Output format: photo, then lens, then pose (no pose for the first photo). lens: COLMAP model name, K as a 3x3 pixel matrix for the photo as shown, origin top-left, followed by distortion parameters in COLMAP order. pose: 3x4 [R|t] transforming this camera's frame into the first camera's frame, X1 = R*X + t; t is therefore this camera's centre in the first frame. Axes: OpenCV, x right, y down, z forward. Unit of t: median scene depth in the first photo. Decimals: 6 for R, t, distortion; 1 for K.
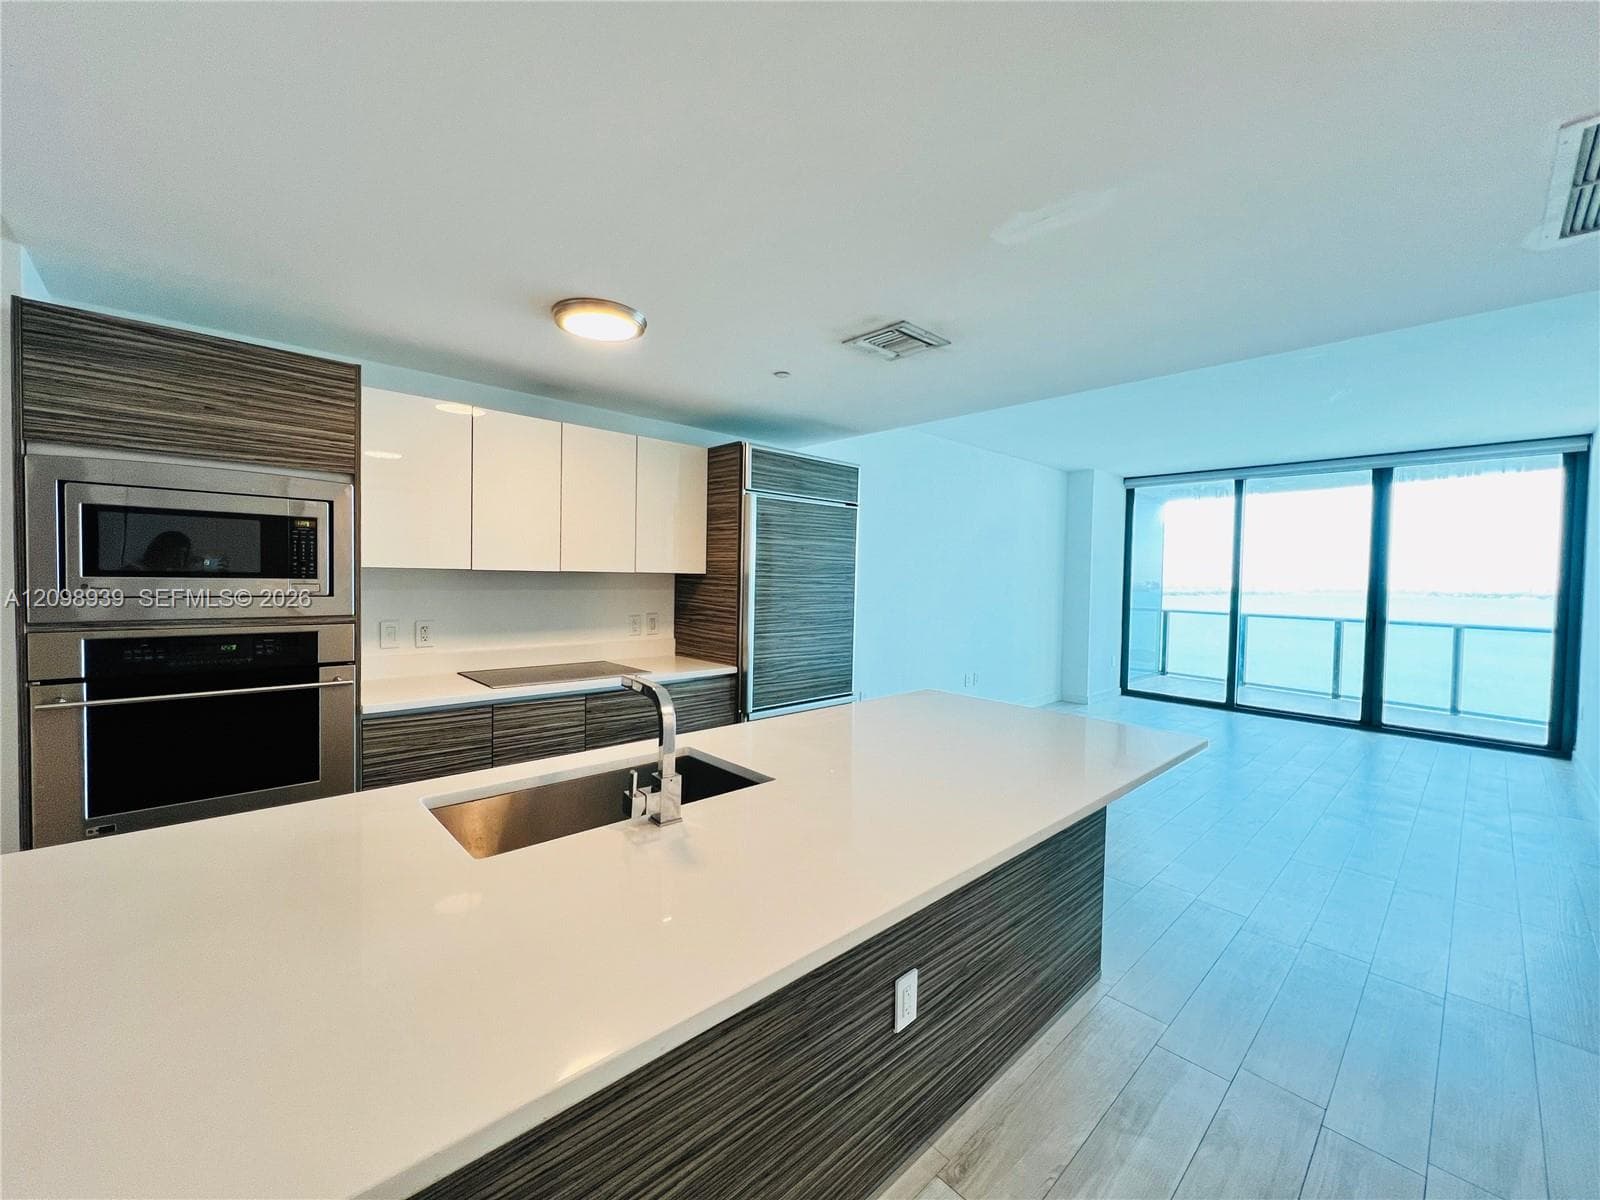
lens RADIAL K [[637.8, 0, 798.7], [0, 637.8, 594.2], [0, 0, 1]] dist [-0.002371, 0.000923]
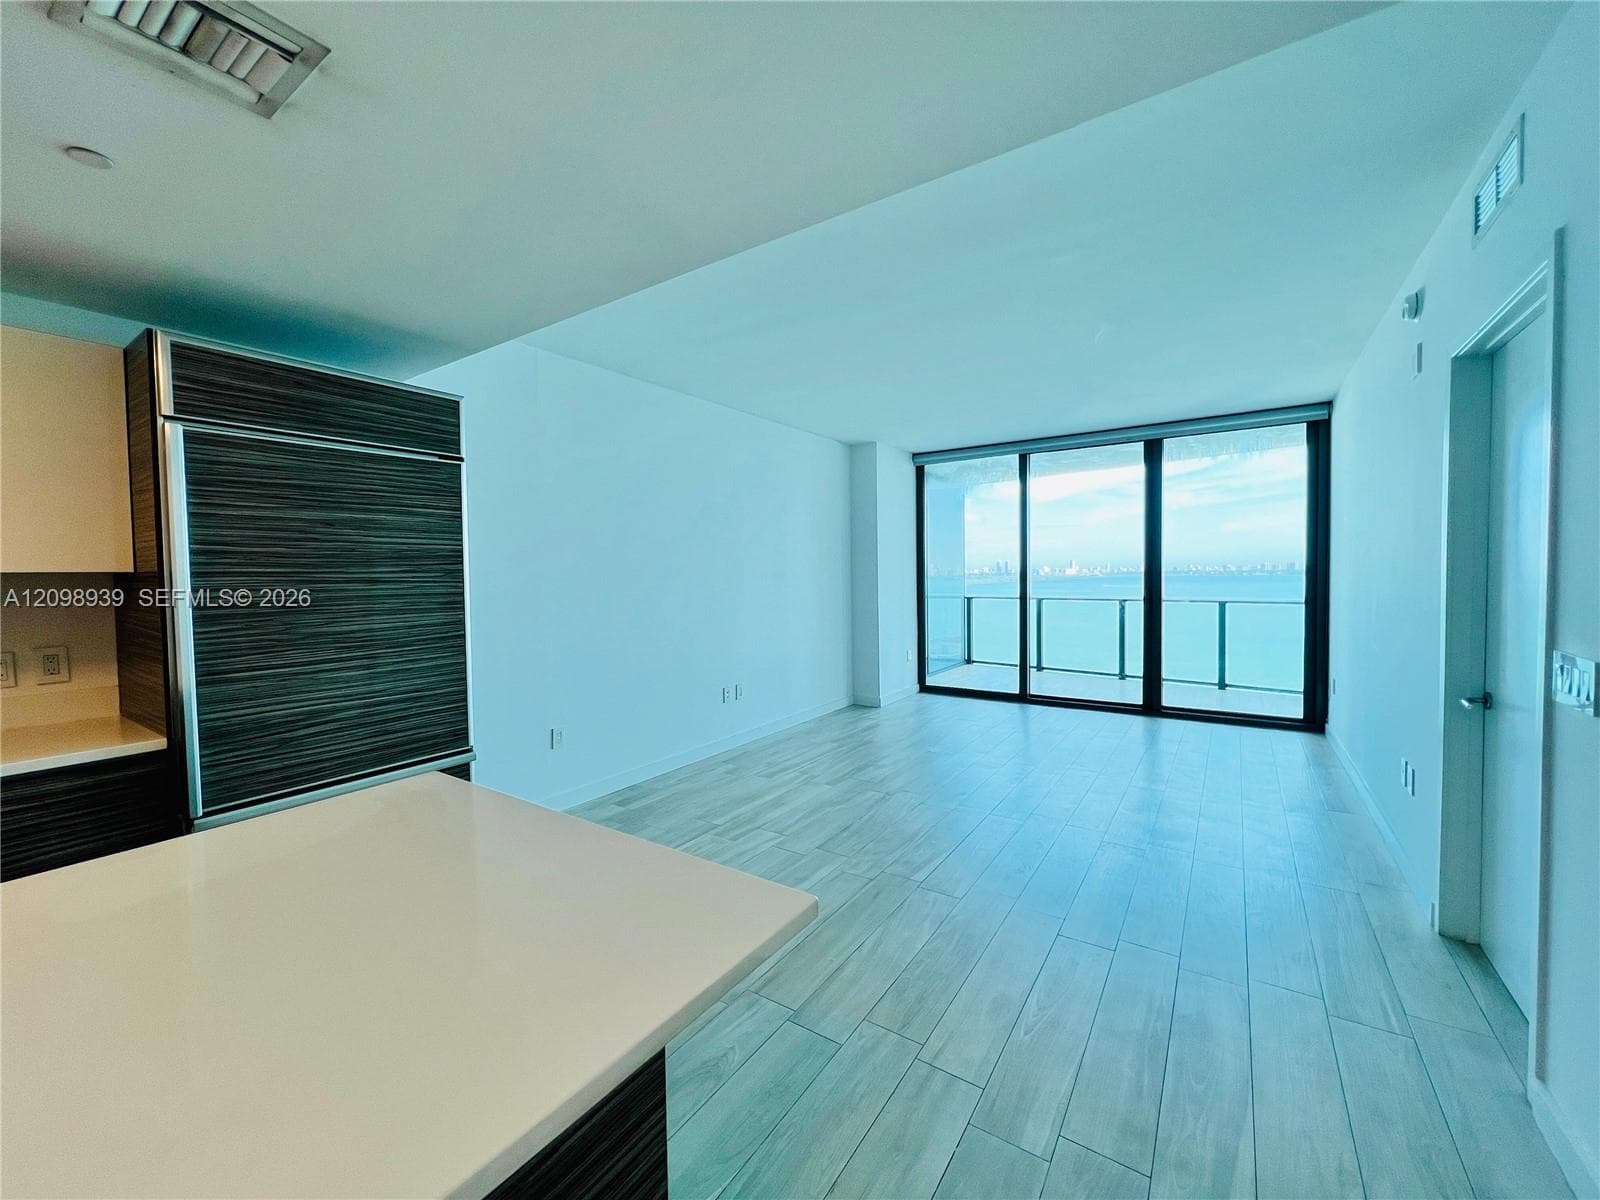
lens RADIAL K [[637.8, 0, 800.2], [0, 637.8, 595.4], [0, 0, 1]] dist [-0.002371, 0.000923]
pose [[0.973632, -0.041620, 0.224297, 0.320139], [0.040199, 0.999132, 0.010897, 0.006307], [-0.224556, -0.001593, 0.974460, 0.337116]]
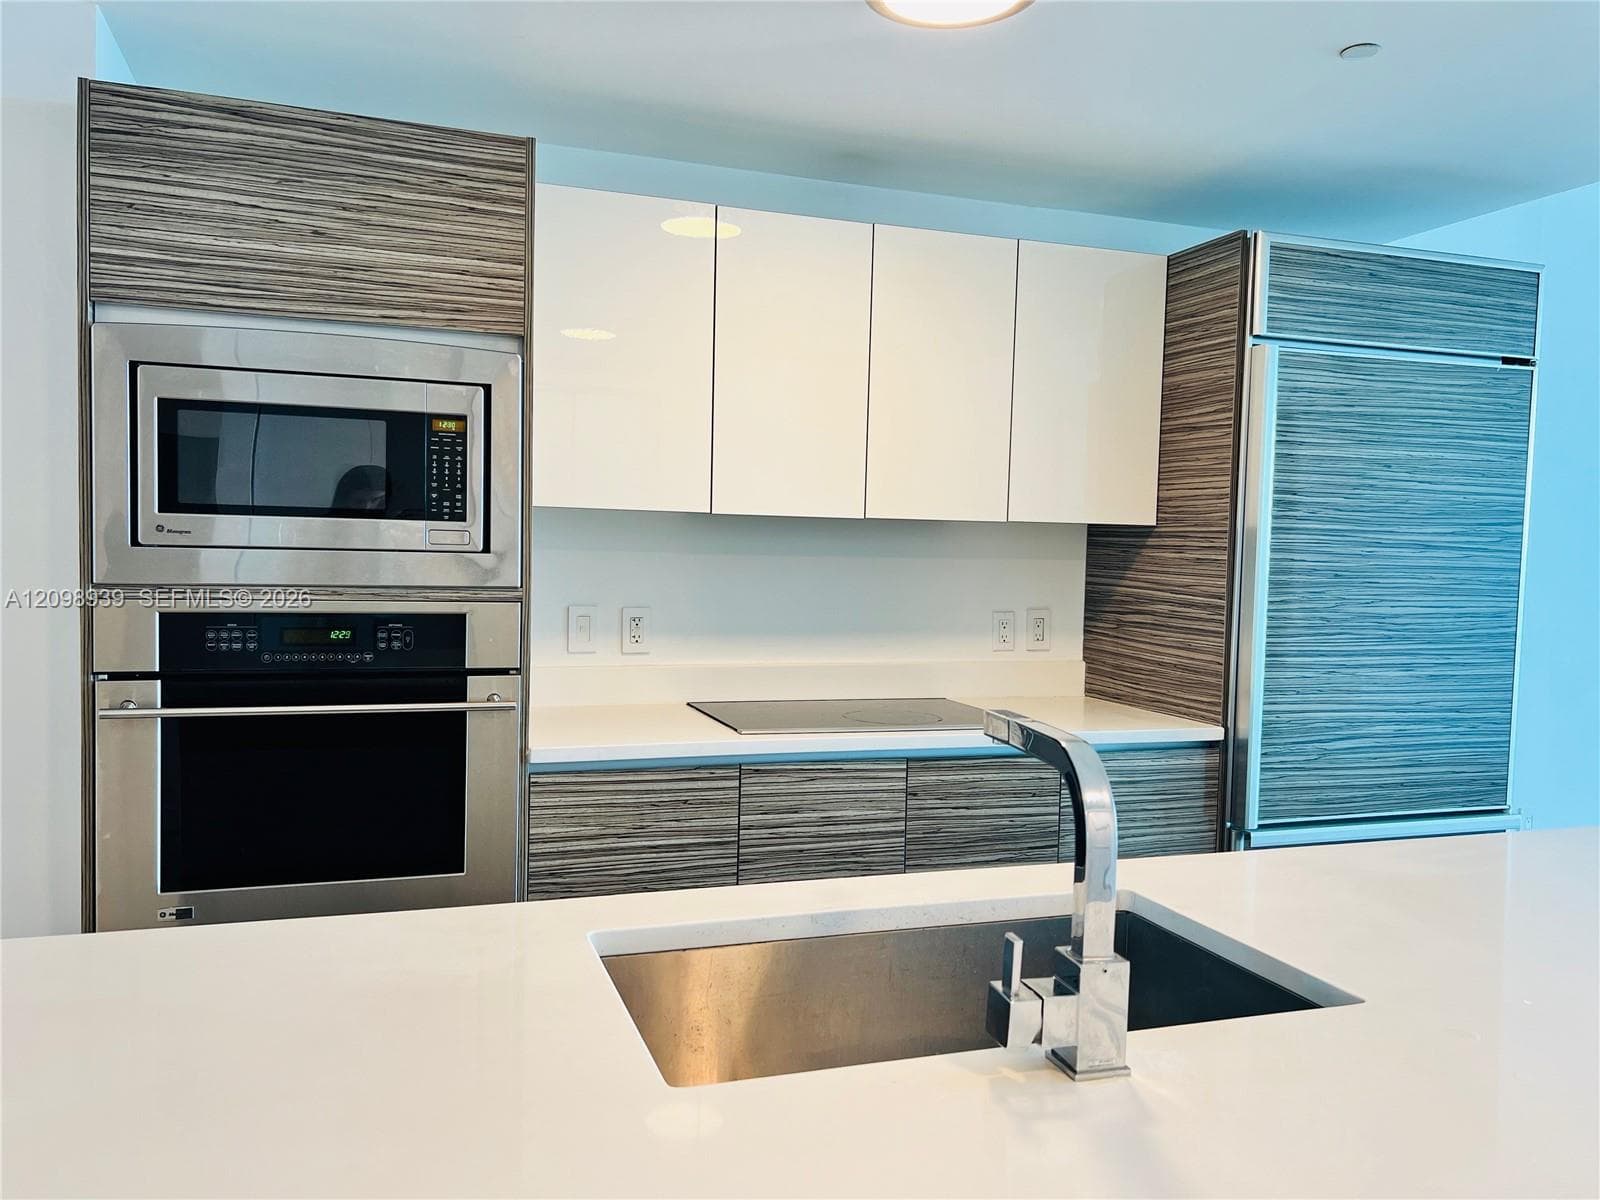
lens RADIAL K [[1209.5, 0, 792.7], [0, 1209.5, 604.9], [0, 0, 1]] dist [0.042621, -0.041156]
pose [[0.913277, 0.022160, -0.406735, -0.025974], [-0.017419, 0.999730, 0.015357, 0.018375], [0.406966, -0.006940, 0.913417, 0.077254]]
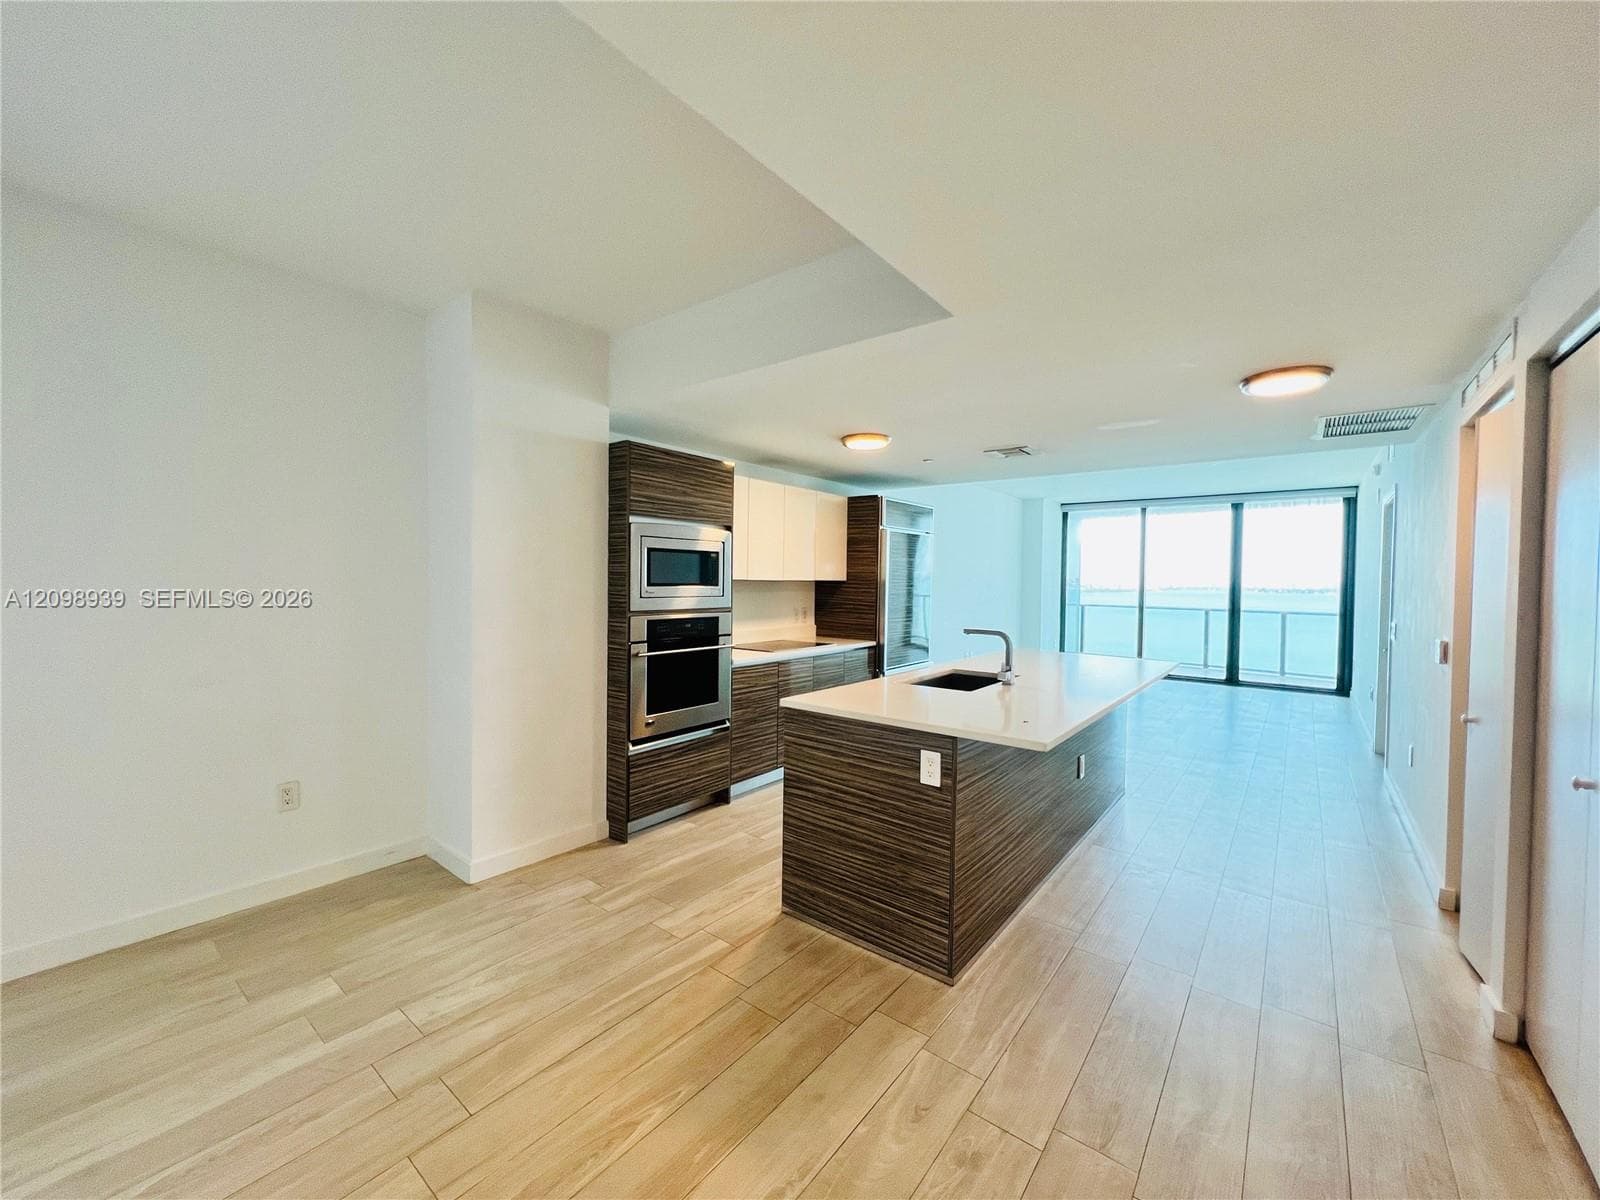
lens RADIAL K [[637.8, 0, 797.3], [0, 637.8, 594.1], [0, 0, 1]] dist [-0.002371, 0.000923]
pose [[0.988338, -0.009534, 0.151977, -0.517002], [0.009874, 0.999950, -0.001480, 0.000868], [-0.151955, 0.002964, 0.988383, -0.489798]]
